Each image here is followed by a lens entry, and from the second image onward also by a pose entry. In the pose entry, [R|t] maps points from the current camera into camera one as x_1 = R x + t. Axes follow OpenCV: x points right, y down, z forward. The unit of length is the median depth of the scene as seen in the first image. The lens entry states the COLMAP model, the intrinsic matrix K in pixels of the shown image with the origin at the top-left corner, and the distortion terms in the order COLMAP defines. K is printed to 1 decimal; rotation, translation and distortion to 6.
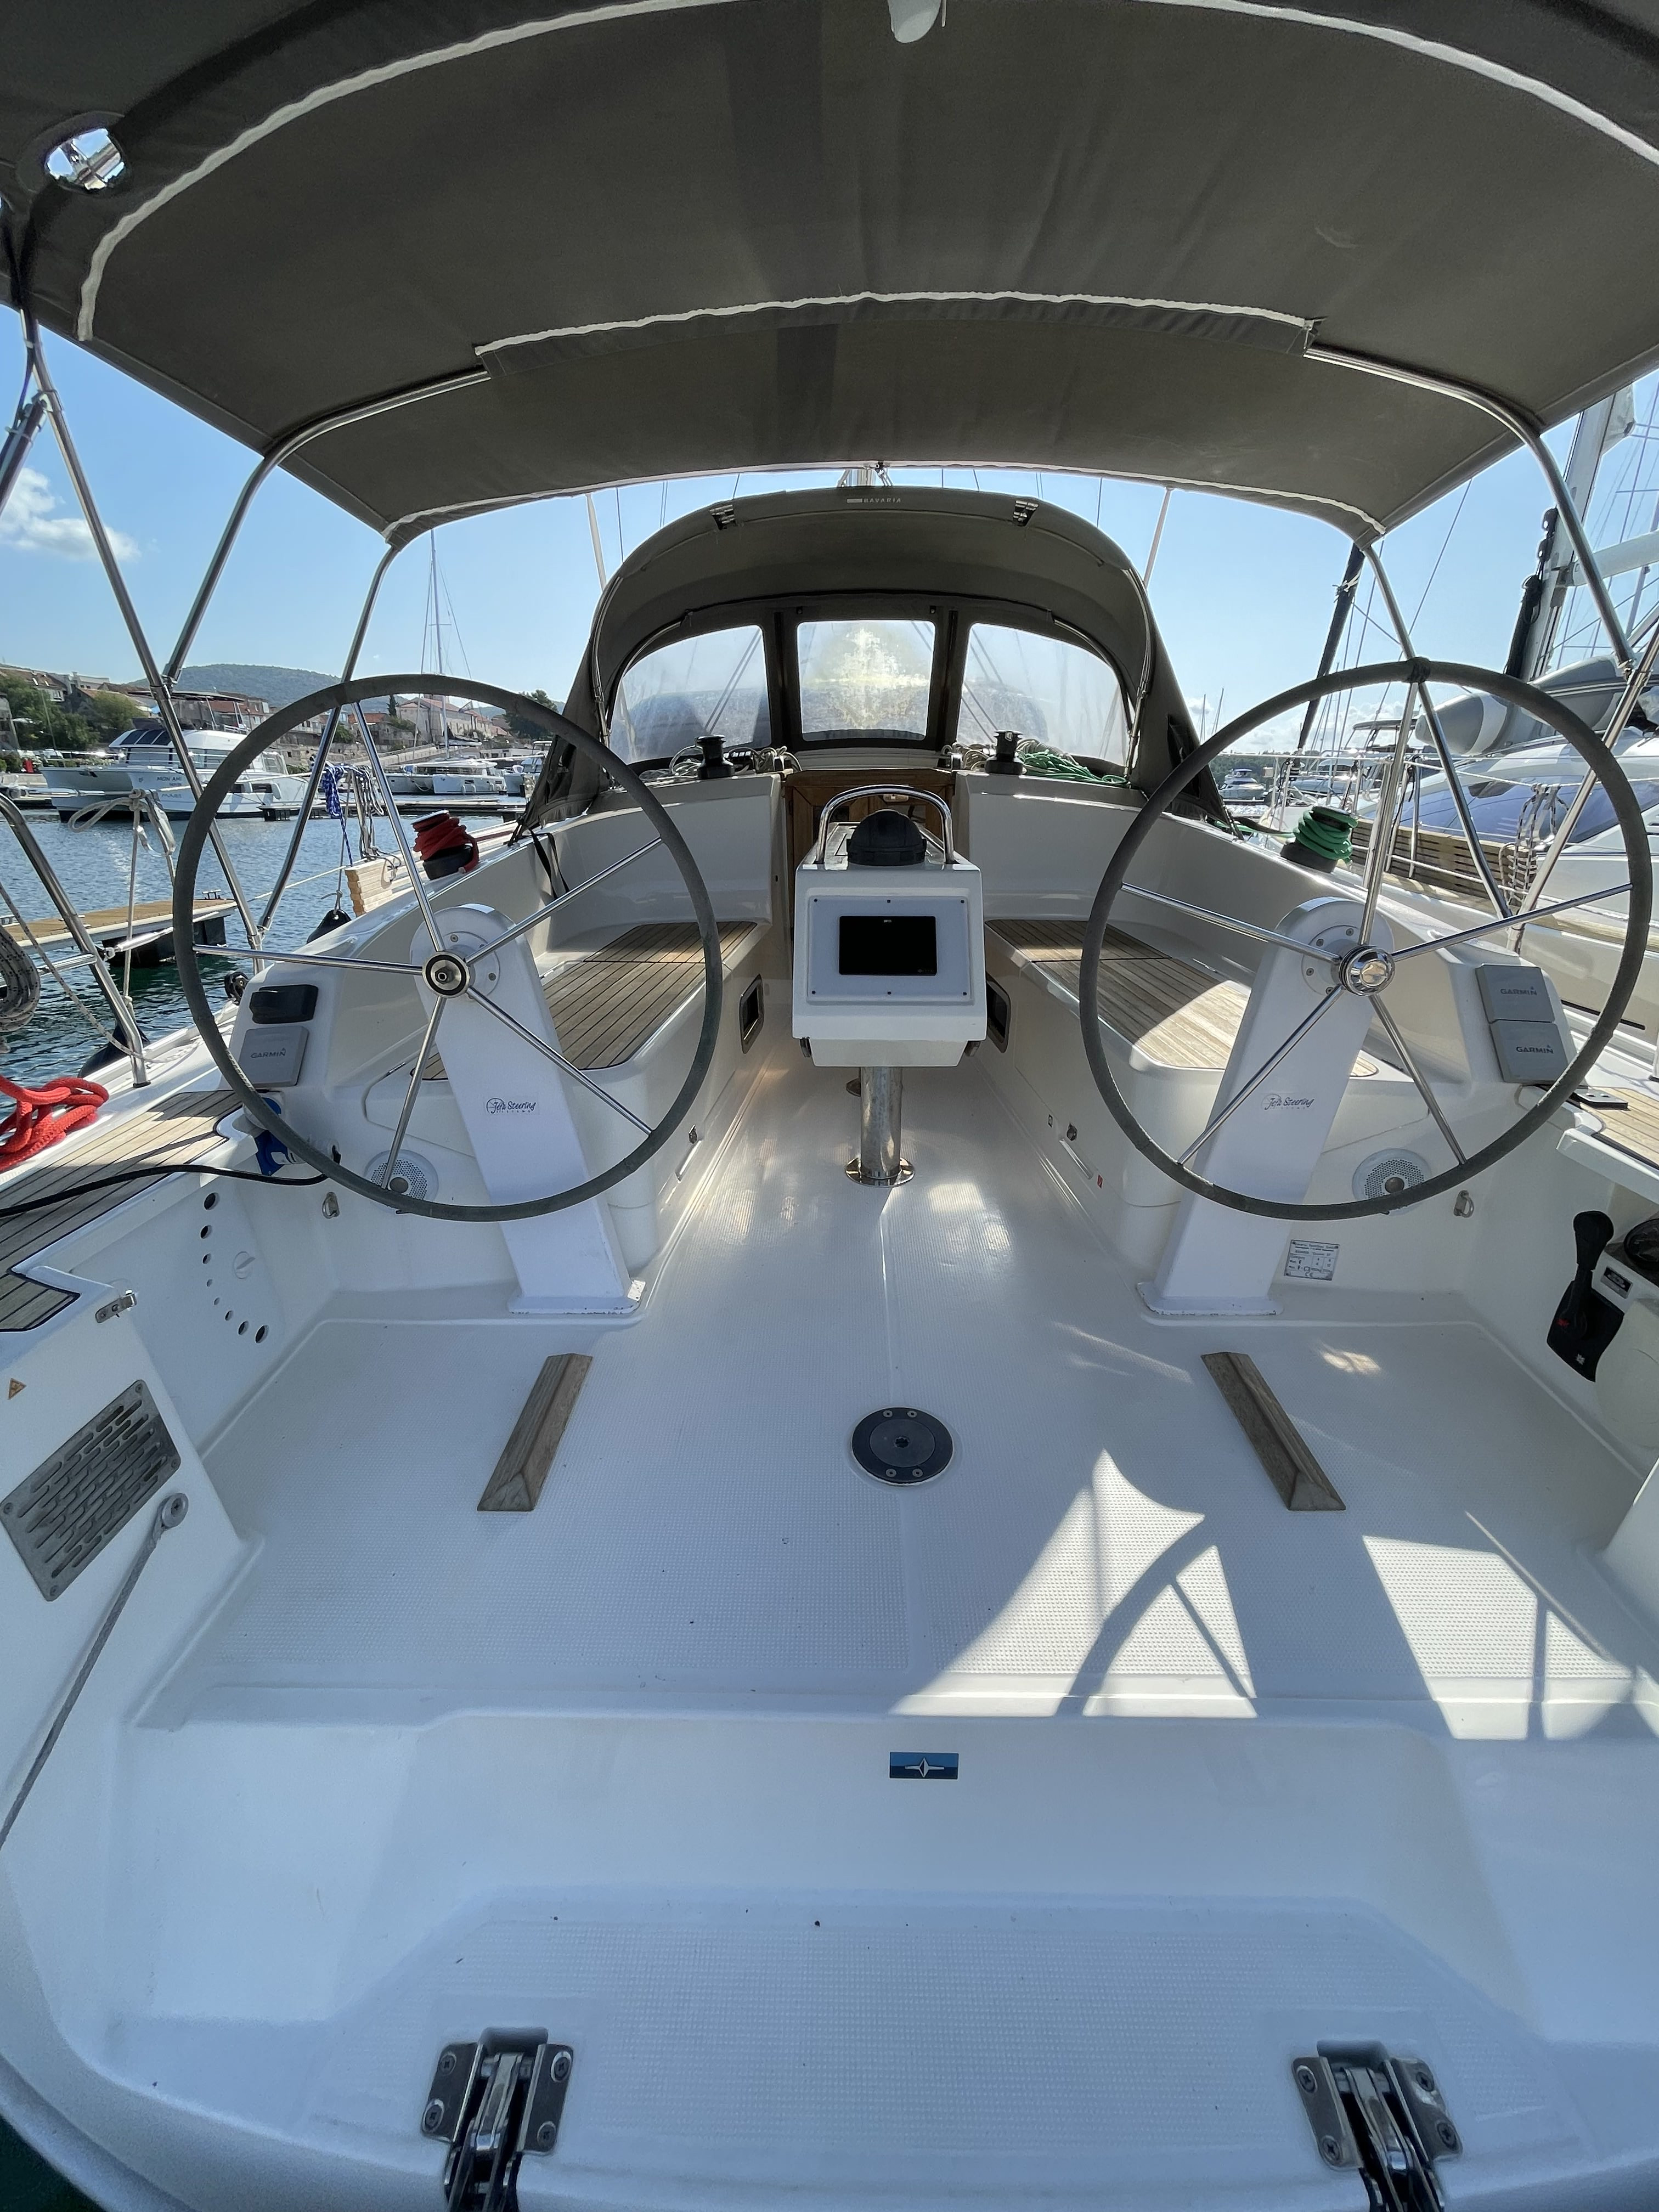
lens RADIAL K [[900.4, 0, 815.9], [0, 900.4, 1106.8], [0, 0, 1]] dist [0.000939, 0.002438]
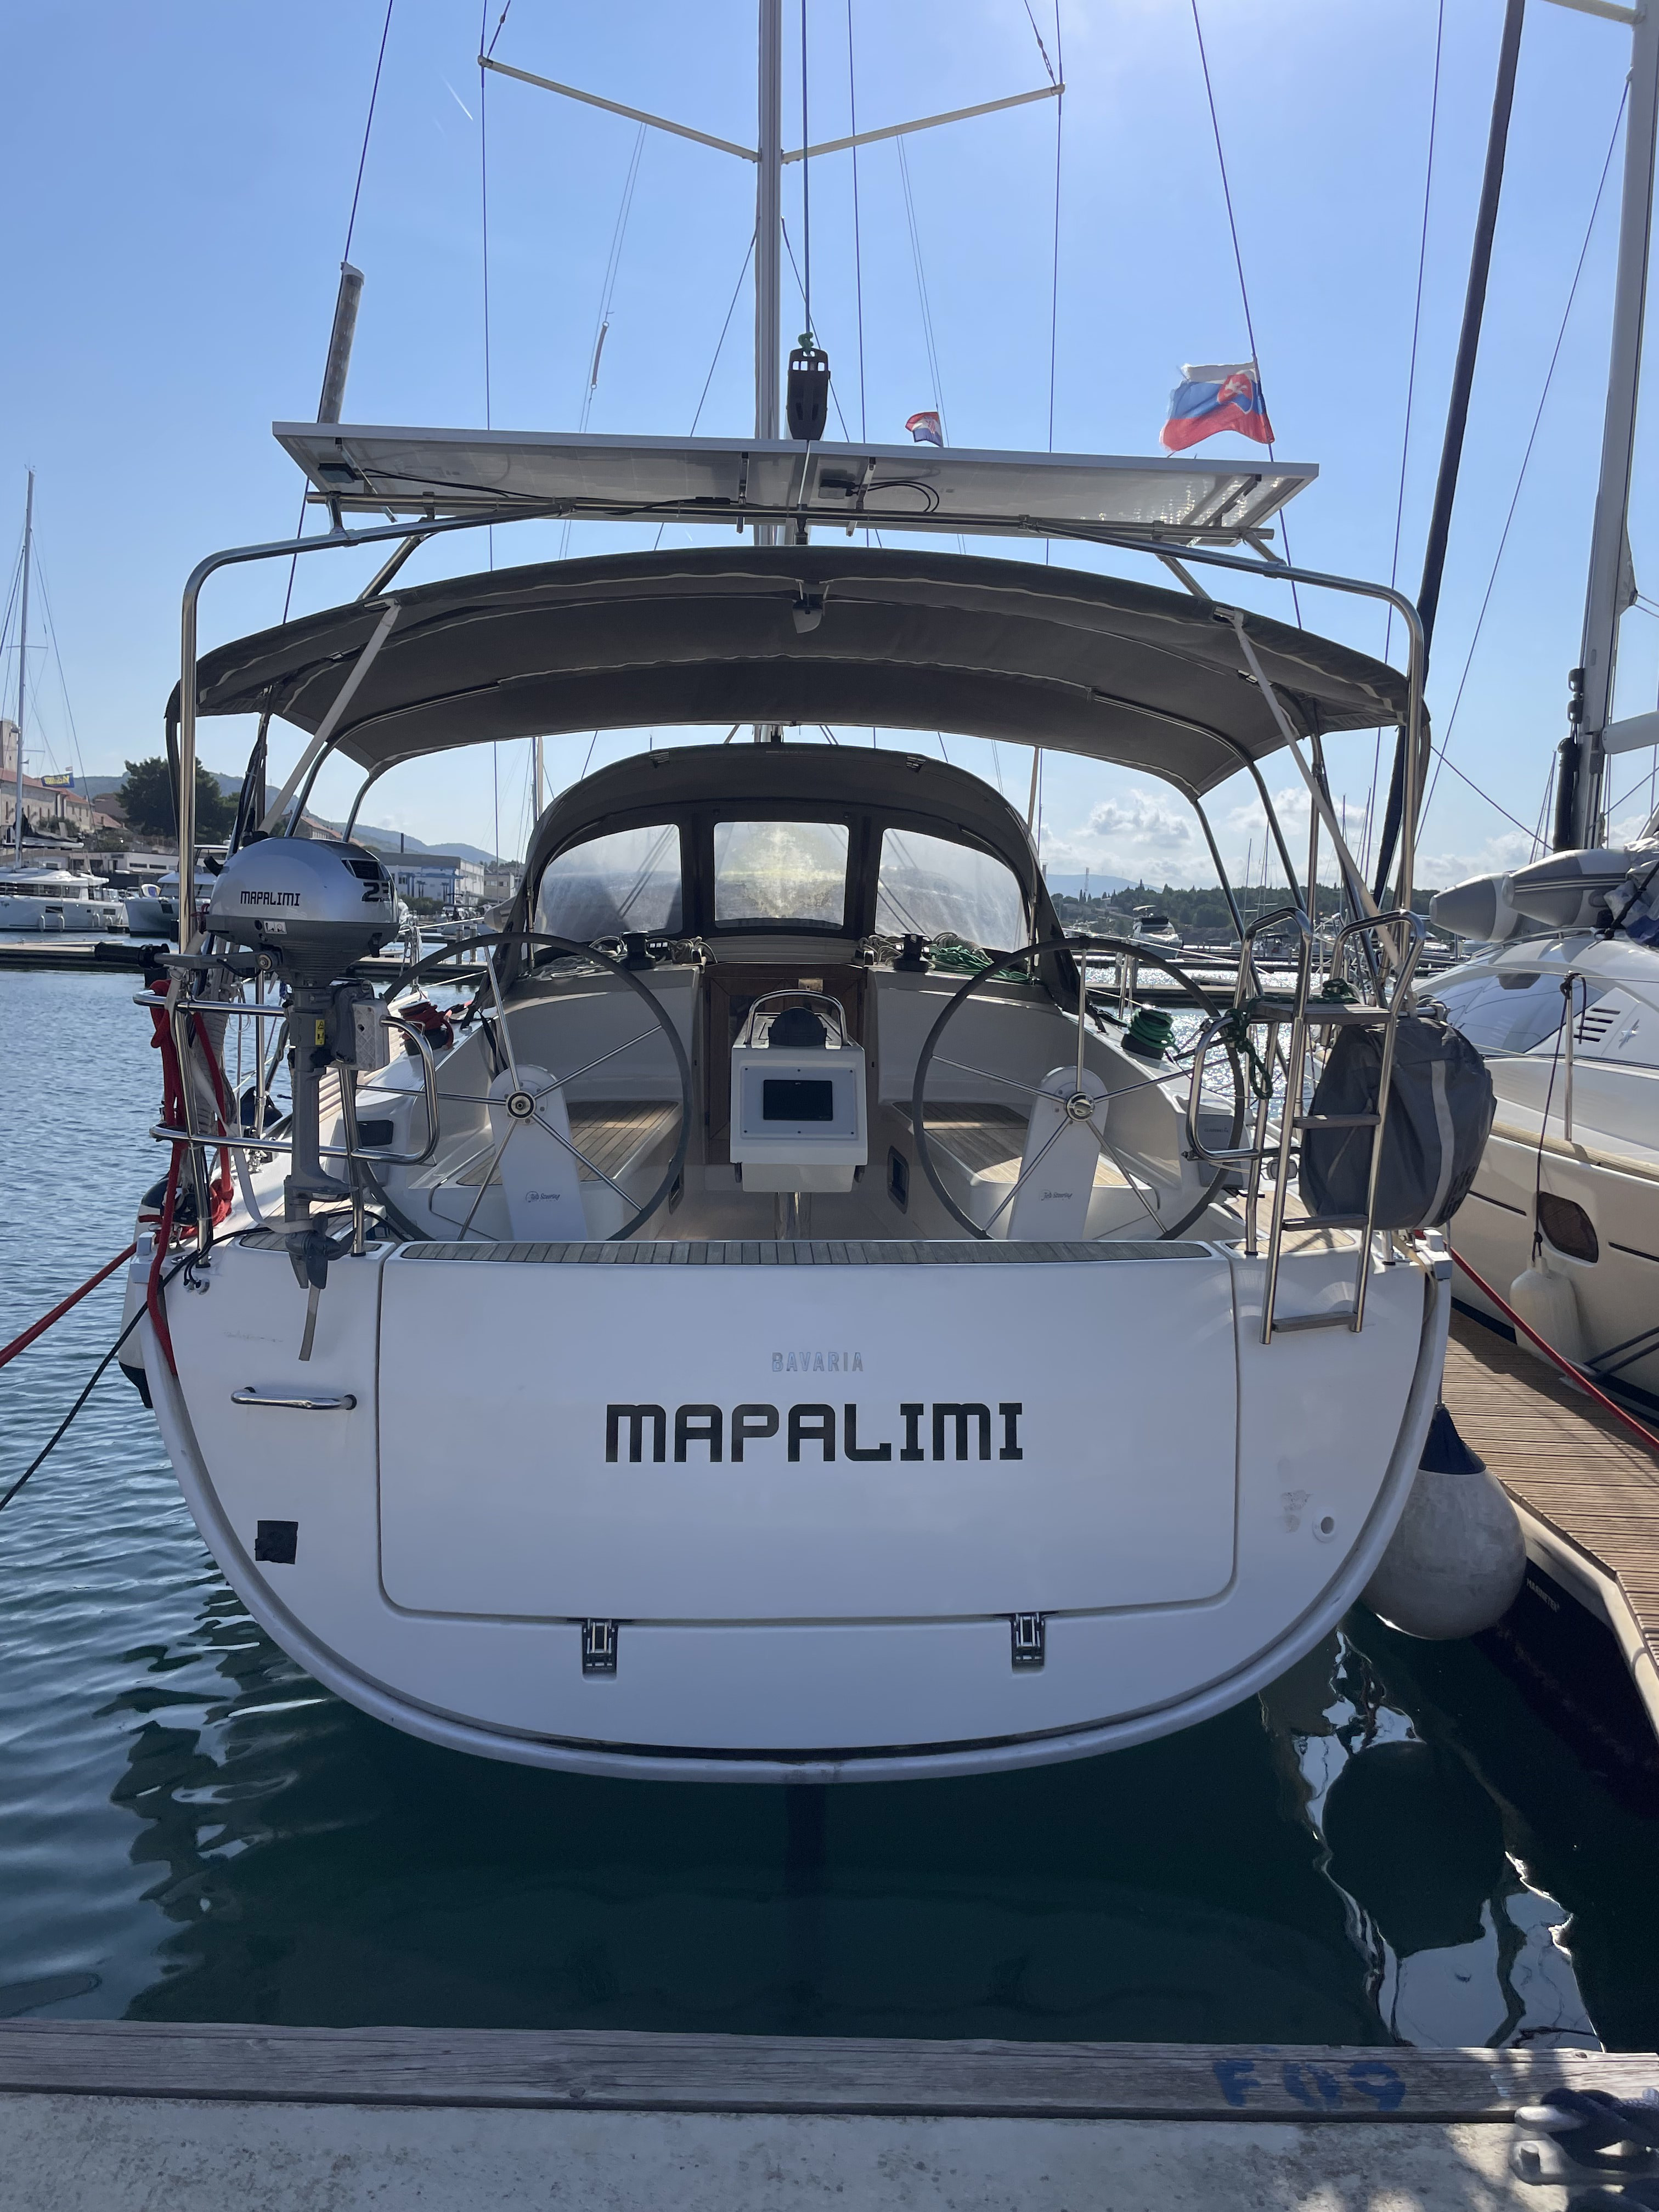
lens RADIAL K [[1685.0, 0, 806.1], [0, 1685.0, 1115.3], [0, 0, 1]] dist [0.069732, -0.001918]
pose [[0.997488, 0.013084, 0.069618, -0.059452], [0.003468, 0.972595, -0.232481, 0.298157], [-0.070752, 0.232139, 0.970106, -1.013278]]
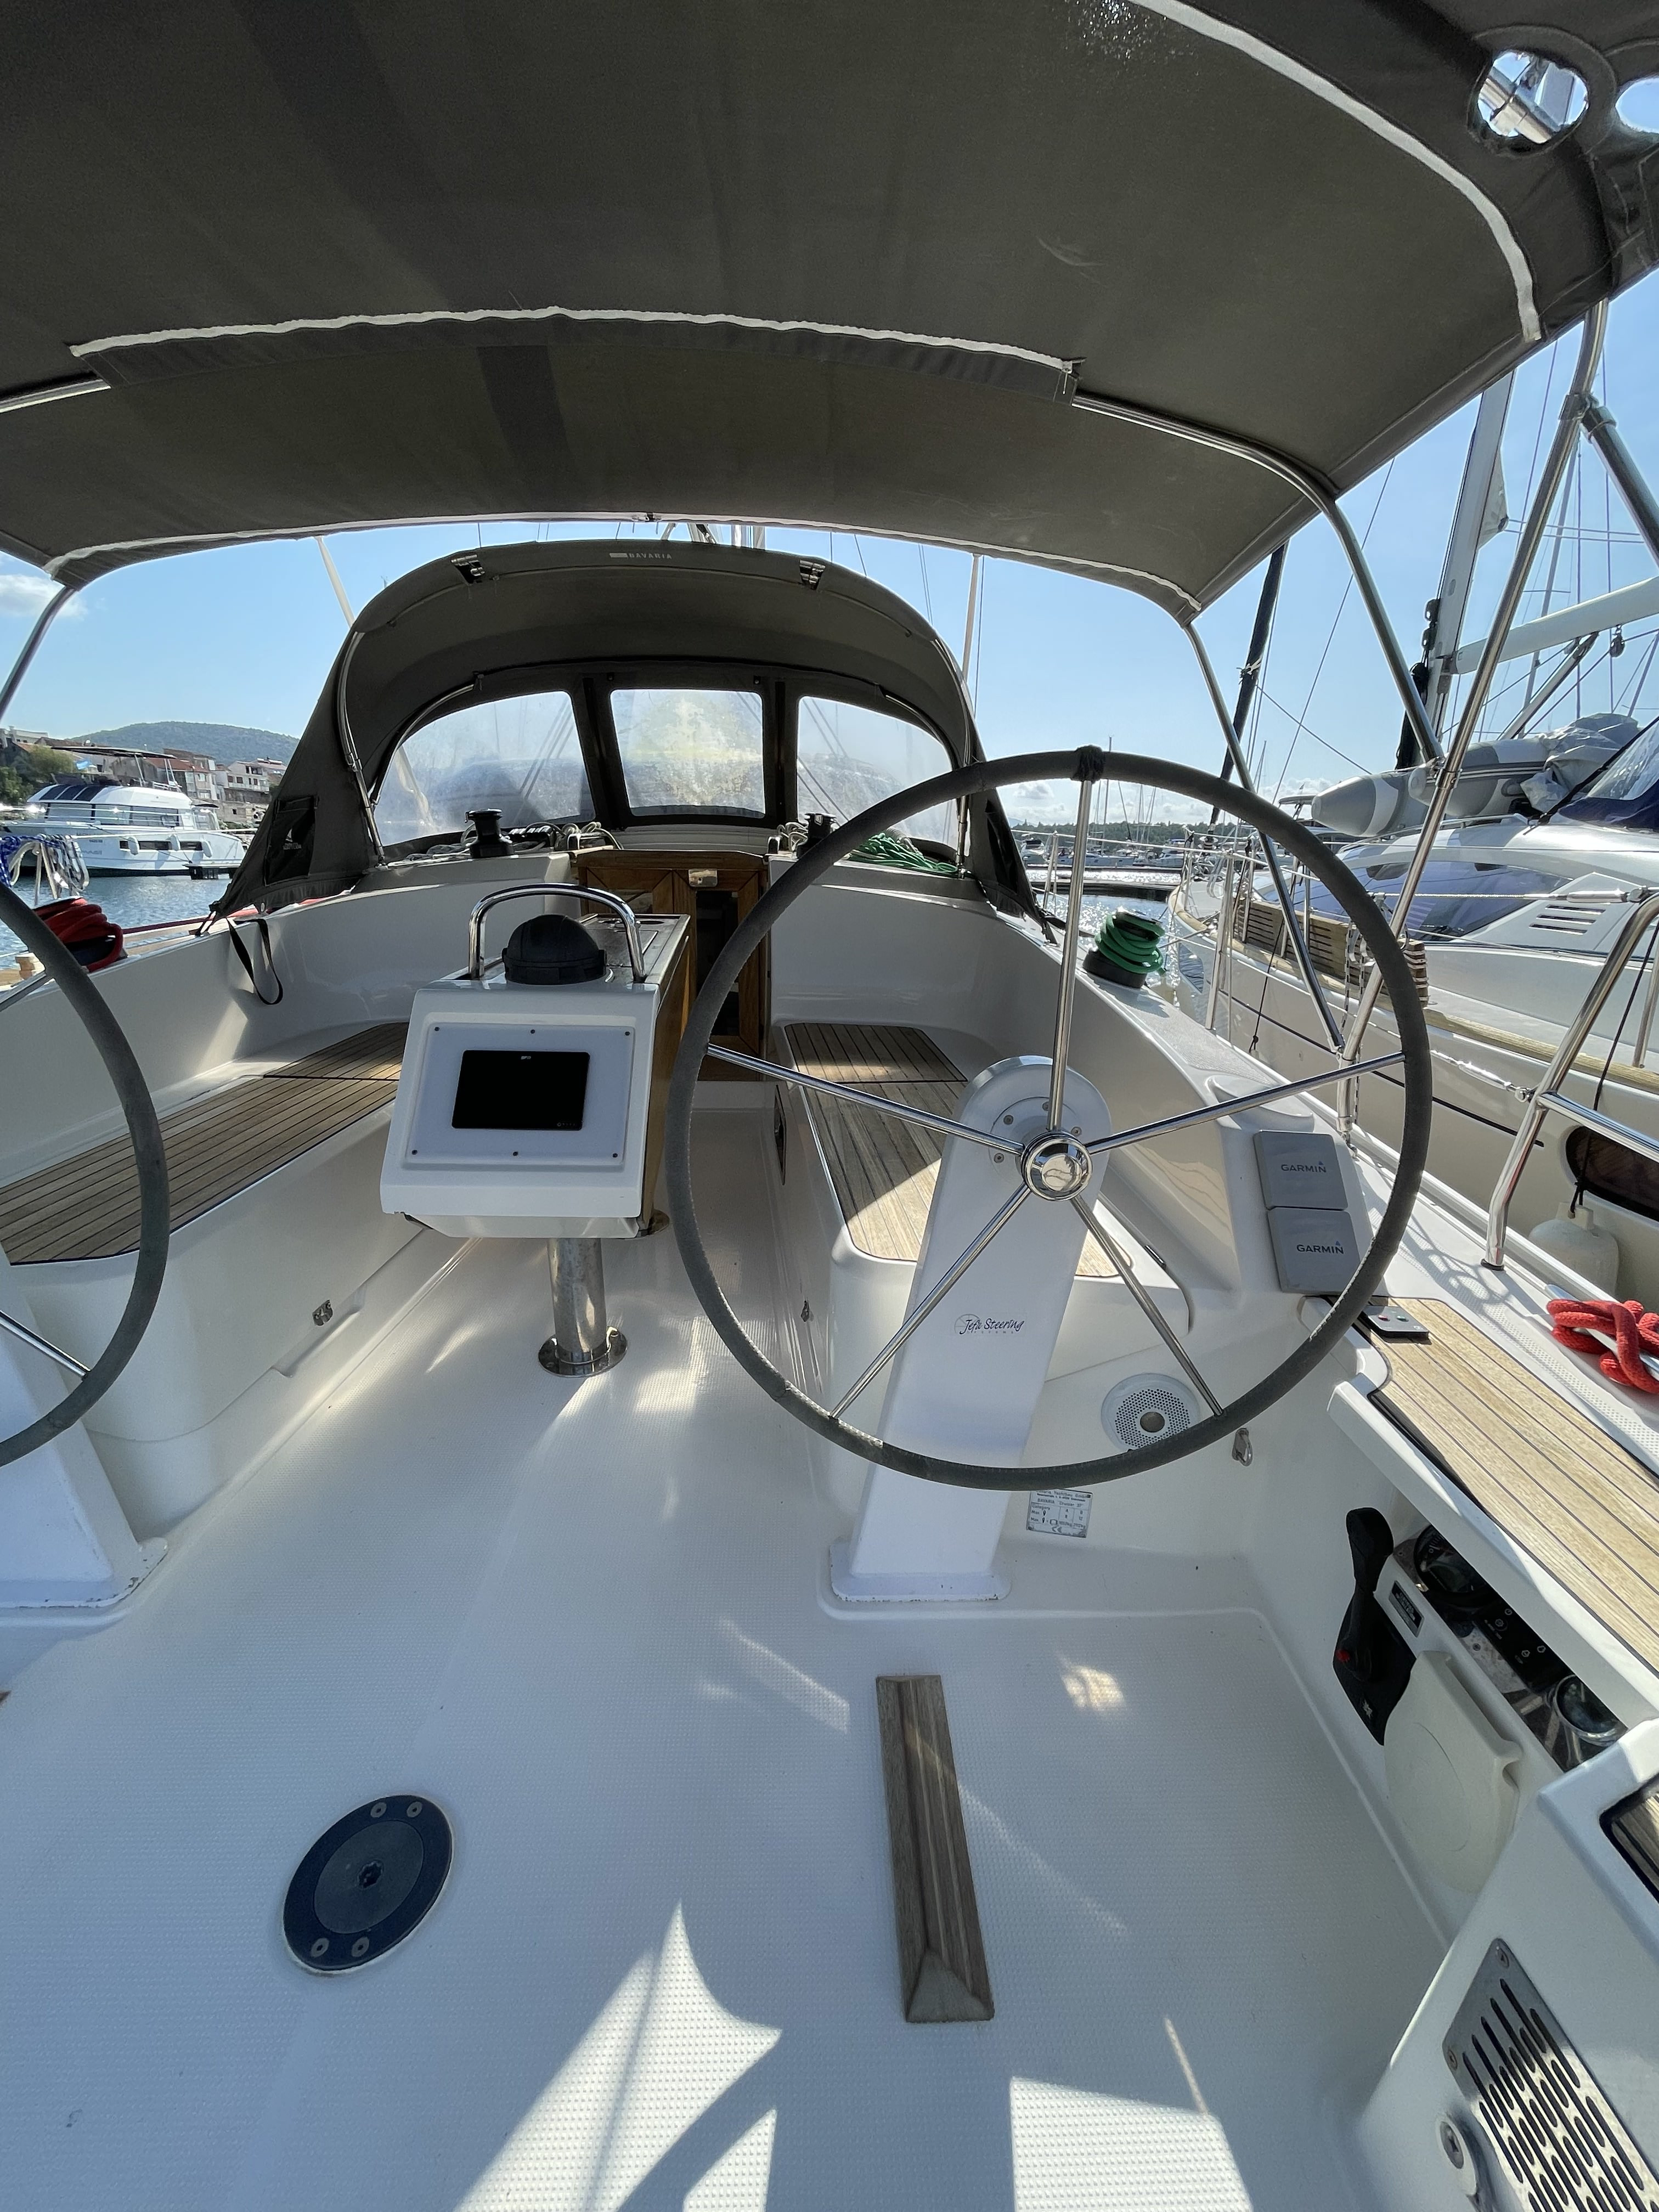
lens RADIAL K [[900.4, 0, 809.9], [0, 900.4, 1113.8], [0, 0, 1]] dist [0.000939, 0.002438]
pose [[0.999135, 0.003837, 0.041413, 0.186663], [-0.001422, 0.998305, -0.058187, -0.073350], [-0.041566, 0.058078, 0.997446, 0.139341]]
